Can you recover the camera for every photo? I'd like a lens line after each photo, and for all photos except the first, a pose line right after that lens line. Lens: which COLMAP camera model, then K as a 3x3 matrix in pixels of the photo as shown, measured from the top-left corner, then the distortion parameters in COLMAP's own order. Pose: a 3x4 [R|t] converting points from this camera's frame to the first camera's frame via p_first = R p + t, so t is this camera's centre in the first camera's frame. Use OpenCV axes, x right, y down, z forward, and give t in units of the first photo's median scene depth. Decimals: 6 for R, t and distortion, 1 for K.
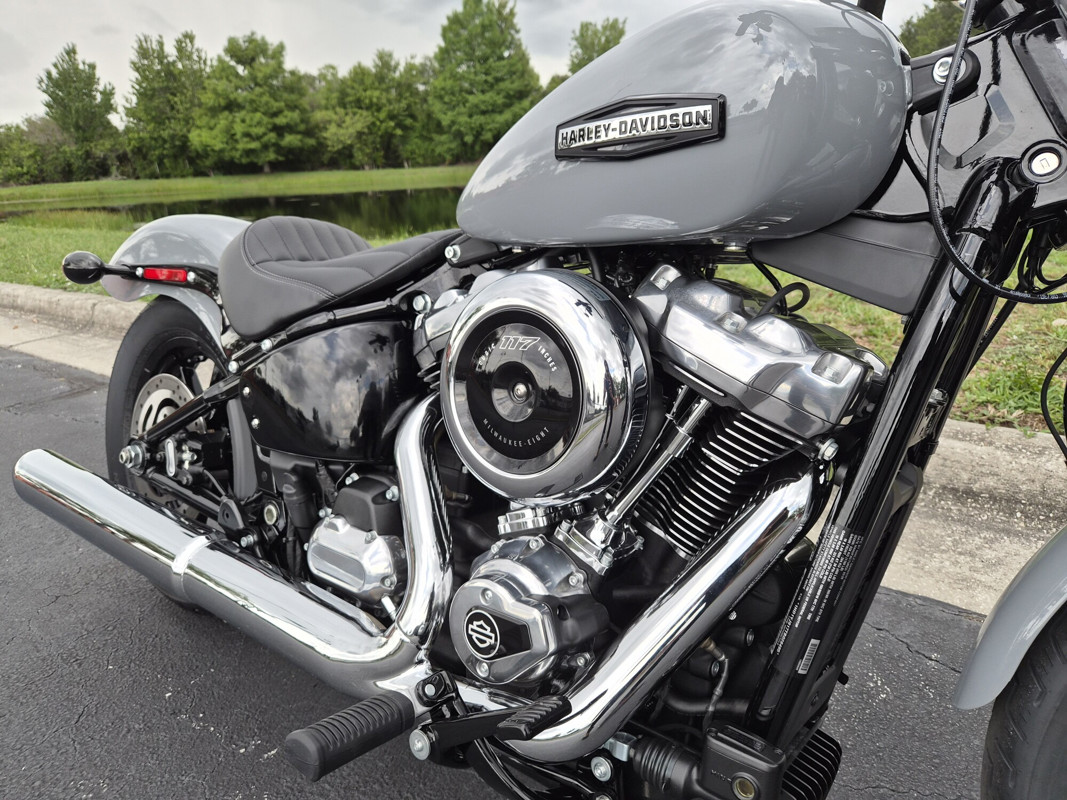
lens RADIAL K [[723.9, 0, 528.0], [0, 723.9, 402.0], [0, 0, 1]] dist [0.040120, -0.036936]
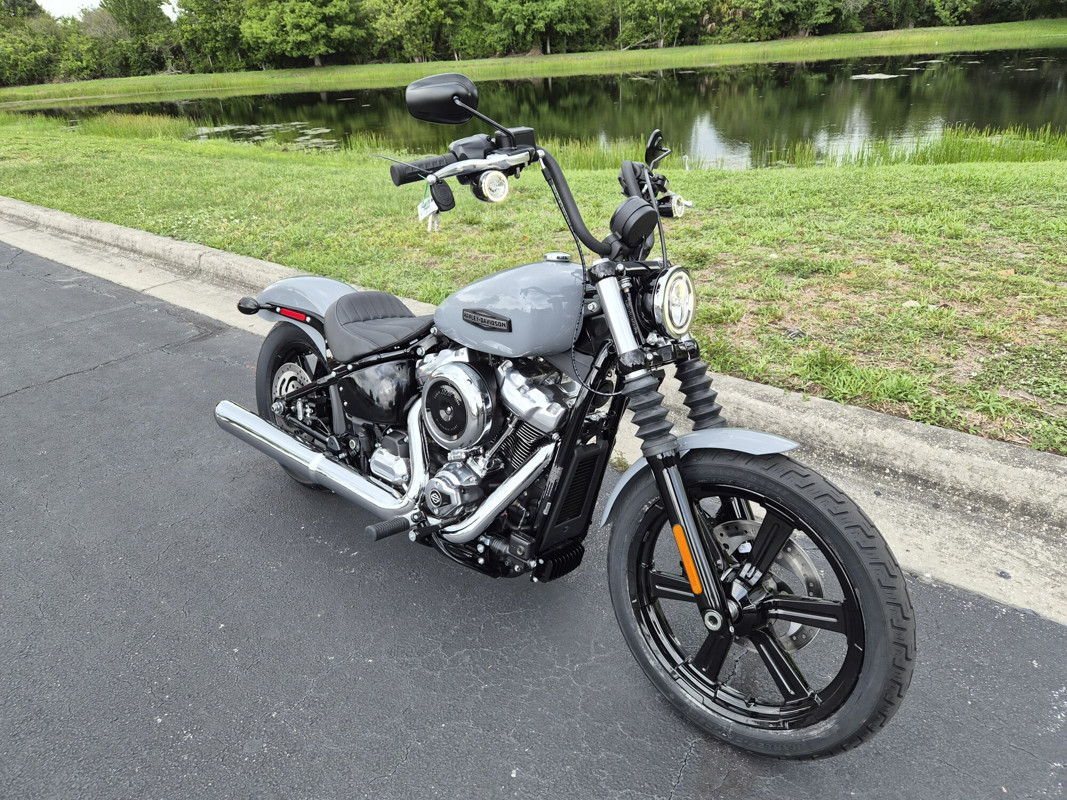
lens RADIAL K [[720.0, 0, 525.8], [0, 720.0, 399.1], [0, 0, 1]] dist [0.051913, -0.036022]
pose [[0.997154, 0.023398, -0.071674, 0.231480], [-0.013339, 0.990379, 0.137738, -0.212443], [0.074208, -0.136390, 0.987872, -0.797846]]
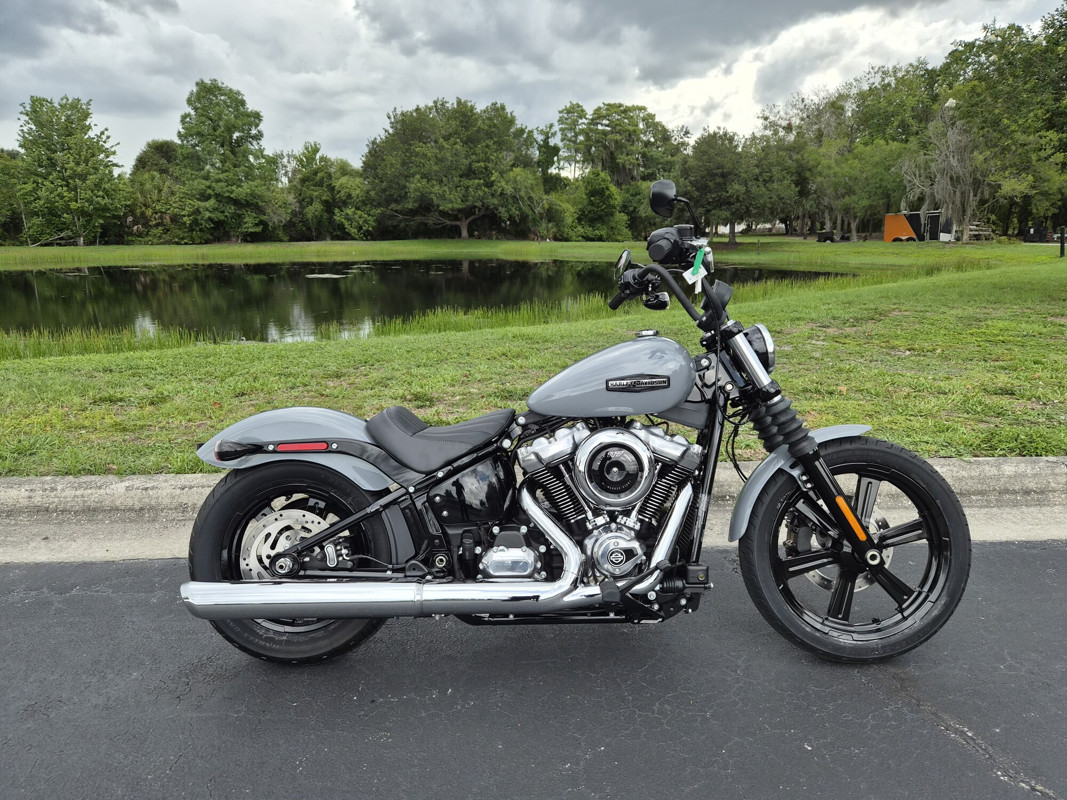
lens RADIAL K [[744.0, 0, 533.5], [0, 744.0, 400.0], [0, 0, 1]] dist [0.010166, -0.001945]
pose [[0.787821, -0.094898, 0.608549, -1.043133], [0.166065, 0.984195, -0.061509, -0.082745], [-0.593094, 0.149517, 0.791128, -0.614135]]
